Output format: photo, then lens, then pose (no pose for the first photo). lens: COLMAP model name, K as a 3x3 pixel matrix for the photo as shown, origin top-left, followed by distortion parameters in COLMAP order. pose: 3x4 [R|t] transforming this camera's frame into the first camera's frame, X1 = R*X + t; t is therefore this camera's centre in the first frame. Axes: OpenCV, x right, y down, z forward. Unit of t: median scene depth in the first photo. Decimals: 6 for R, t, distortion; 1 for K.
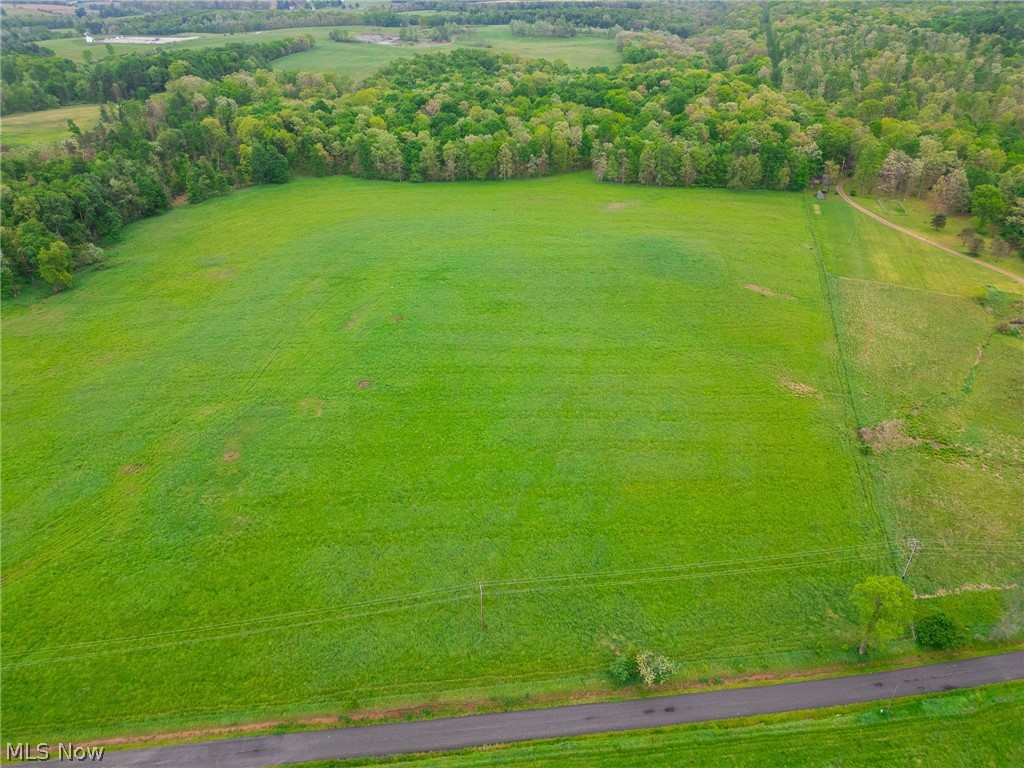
lens RADIAL K [[706.9, 0, 512.0], [0, 706.9, 384.0], [0, 0, 1]] dist [0.074734, -0.068471]
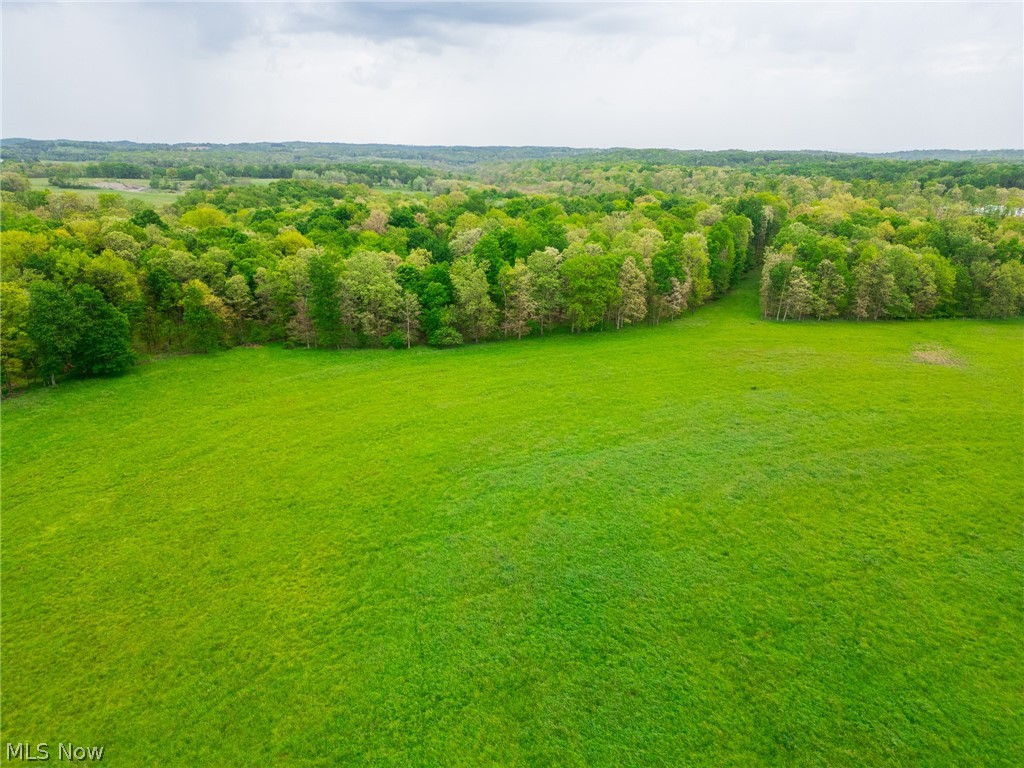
lens RADIAL K [[706.9, 0, 512.0], [0, 706.9, 384.0], [0, 0, 1]] dist [0.074734, -0.068471]
pose [[0.929209, -0.091481, 0.358052, -0.257295], [0.167435, 0.967944, -0.187219, -0.163219], [-0.329447, 0.233916, 0.914739, 0.559113]]
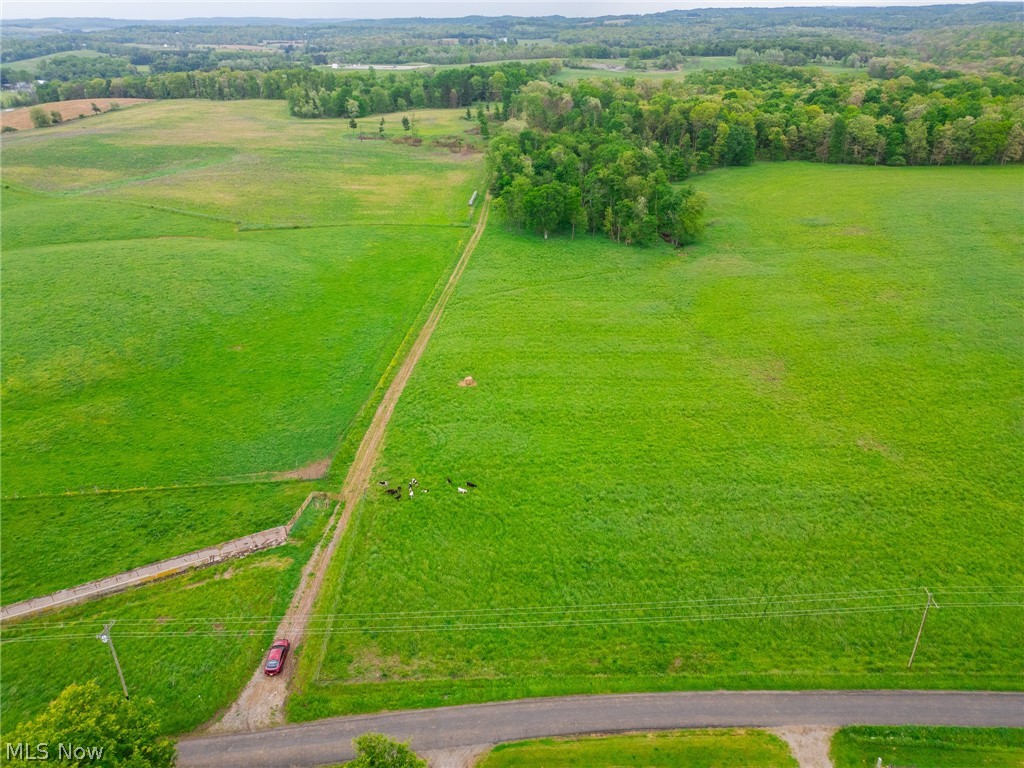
lens RADIAL K [[706.9, 0, 512.0], [0, 706.9, 384.0], [0, 0, 1]] dist [0.074734, -0.068471]
pose [[0.991951, 0.059517, -0.111764, -0.501781], [-0.066030, 0.996273, -0.055506, 0.085712], [0.108044, 0.062439, 0.992183, 0.026173]]
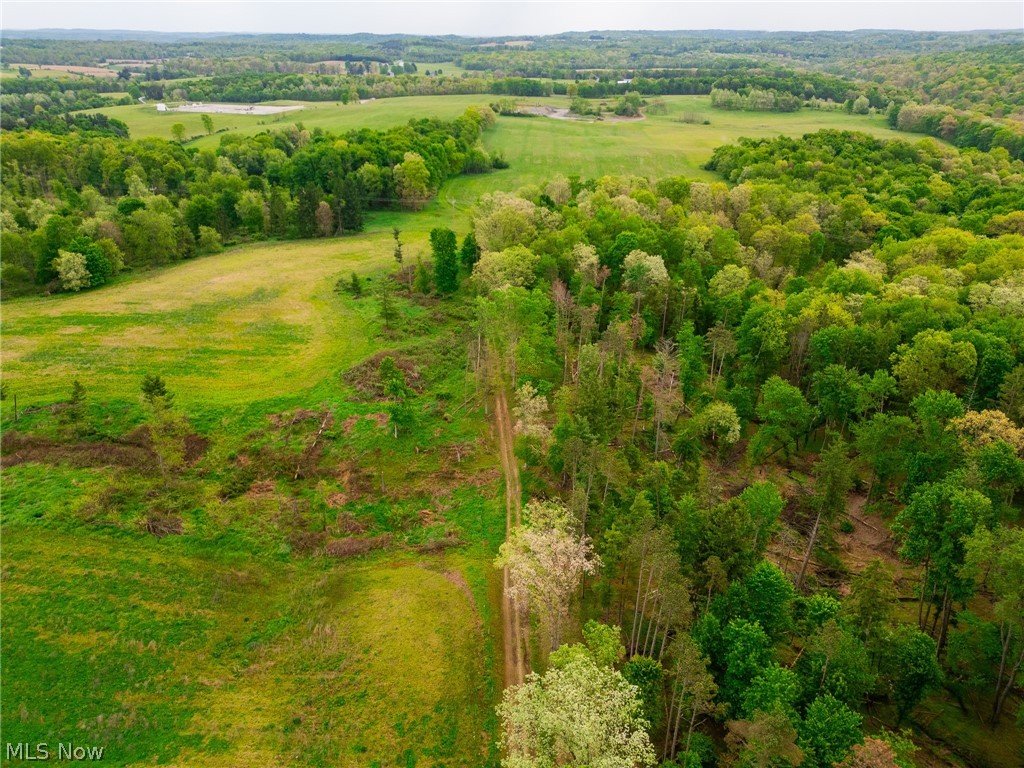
lens RADIAL K [[709.2, 0, 512.0], [0, 709.2, 384.0], [0, 0, 1]] dist [0.050074, -0.030594]
pose [[0.999836, 0.009423, 0.015469, -0.650639], [-0.008160, 0.996777, -0.079801, -0.382455], [-0.016171, 0.079661, 0.996691, 0.778169]]
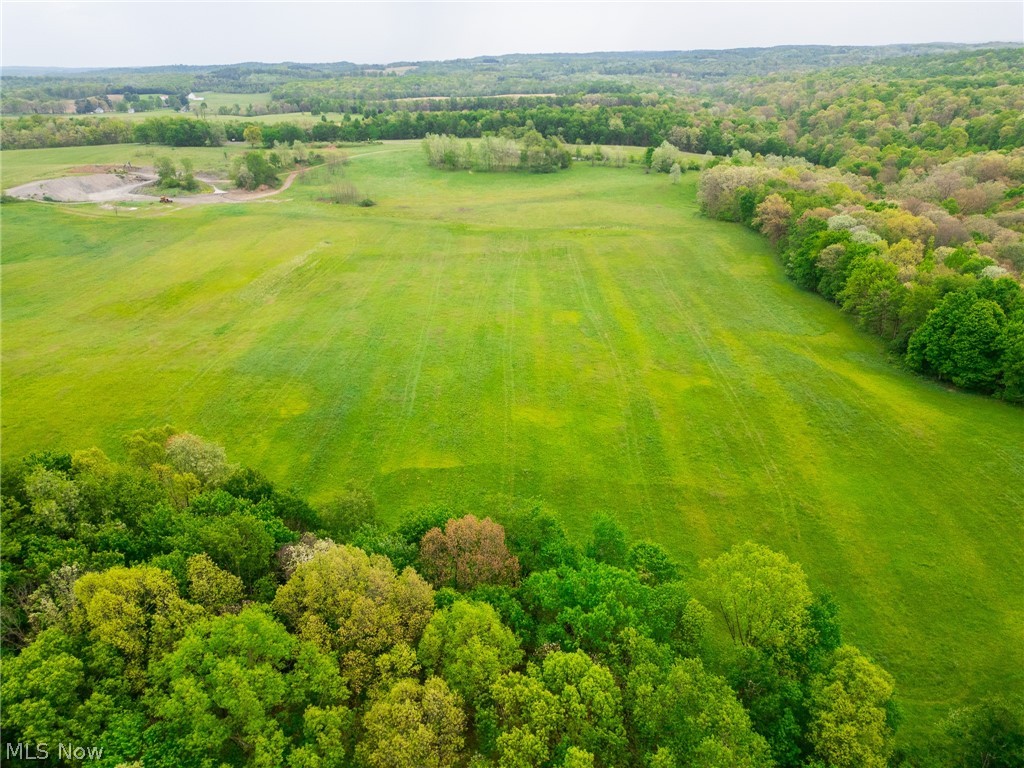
lens RADIAL K [[706.9, 0, 512.0], [0, 706.9, 384.0], [0, 0, 1]] dist [0.074734, -0.068471]
pose [[0.996486, -0.043183, 0.071771, 0.040481], [0.050797, 0.992864, -0.107888, -0.876188], [-0.066600, 0.111155, 0.991569, 1.657682]]
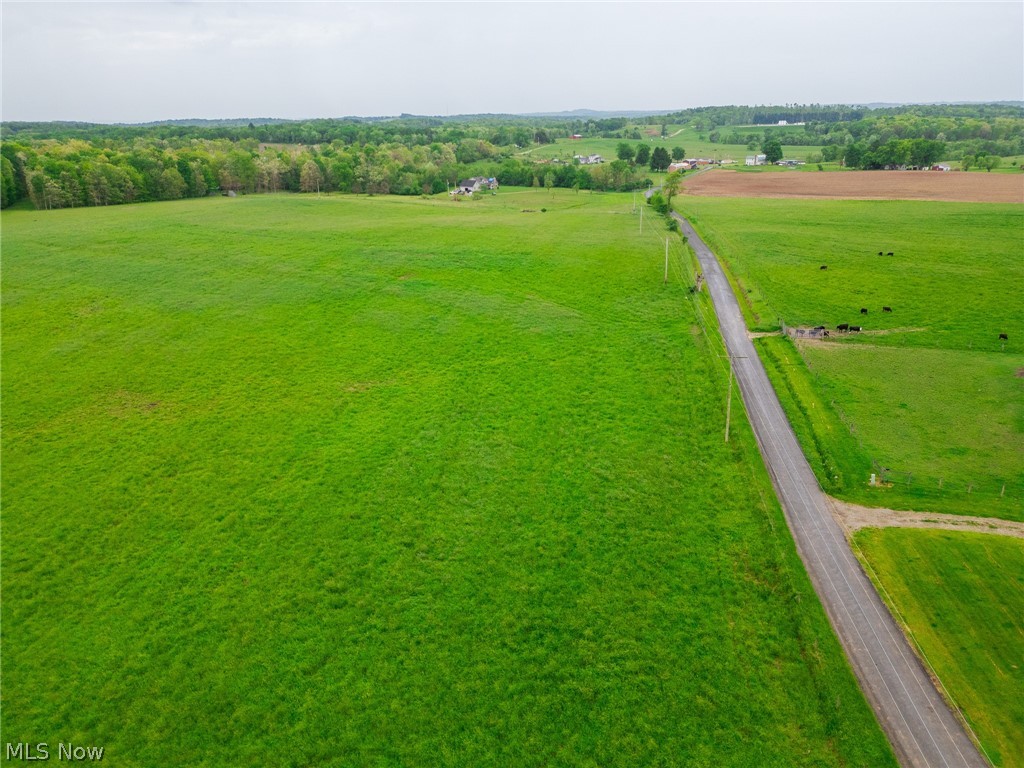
lens RADIAL K [[706.9, 0, 512.0], [0, 706.9, 384.0], [0, 0, 1]] dist [0.074734, -0.068471]
pose [[0.287553, -0.322583, 0.901805, -0.604556], [0.498846, 0.854220, 0.146498, 0.072725], [-0.817598, 0.407736, 0.406553, 0.205792]]
